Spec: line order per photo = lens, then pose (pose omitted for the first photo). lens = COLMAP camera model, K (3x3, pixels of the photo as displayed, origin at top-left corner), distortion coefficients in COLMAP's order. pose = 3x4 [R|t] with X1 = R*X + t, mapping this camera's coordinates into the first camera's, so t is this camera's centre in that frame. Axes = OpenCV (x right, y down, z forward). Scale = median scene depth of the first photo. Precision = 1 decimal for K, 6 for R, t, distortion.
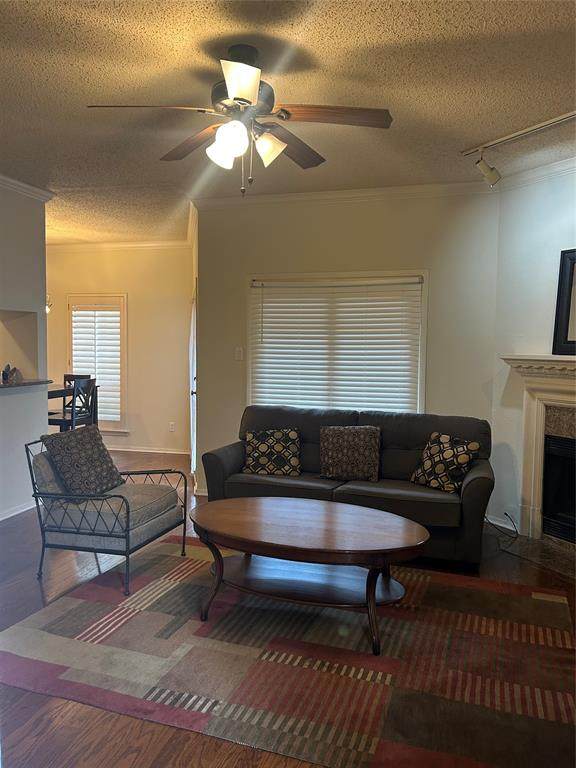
lens RADIAL K [[576.6, 0, 285.4], [0, 576.6, 380.8], [0, 0, 1]] dist [0.034958, -0.035045]
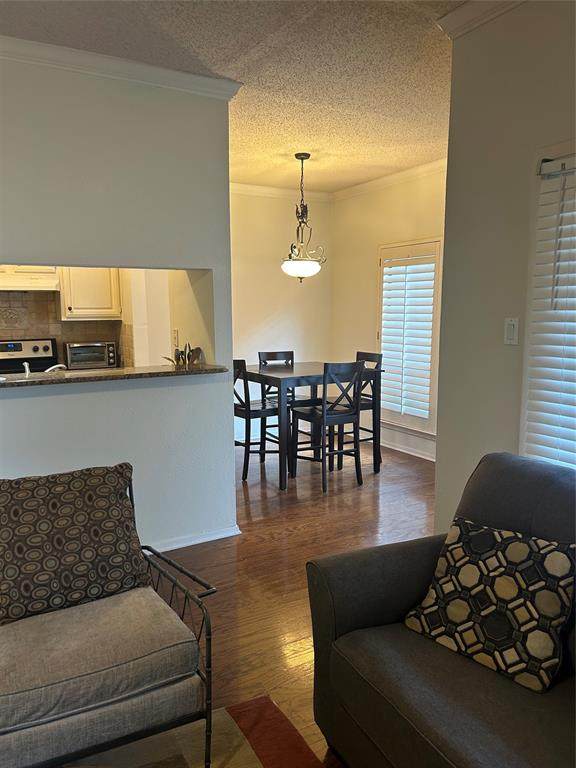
lens RADIAL K [[576.6, 0, 284.5], [0, 576.6, 386.2], [0, 0, 1]] dist [0.034958, -0.035045]
pose [[0.710018, 0.079811, -0.699647, 0.172127], [-0.030663, 0.996118, 0.082513, -0.052286], [0.703516, -0.037132, 0.709709, 0.777989]]
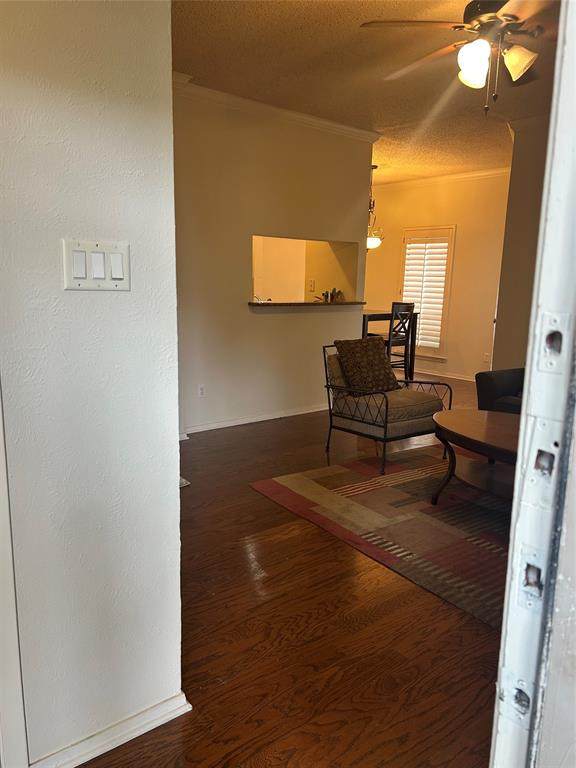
lens RADIAL K [[576.6, 0, 290.6], [0, 576.6, 389.3], [0, 0, 1]] dist [0.034958, -0.035045]
pose [[0.818197, 0.116894, -0.562929, 0.209490], [-0.051802, 0.990119, 0.130310, 0.041579], [0.572600, -0.077459, 0.816168, -0.076043]]
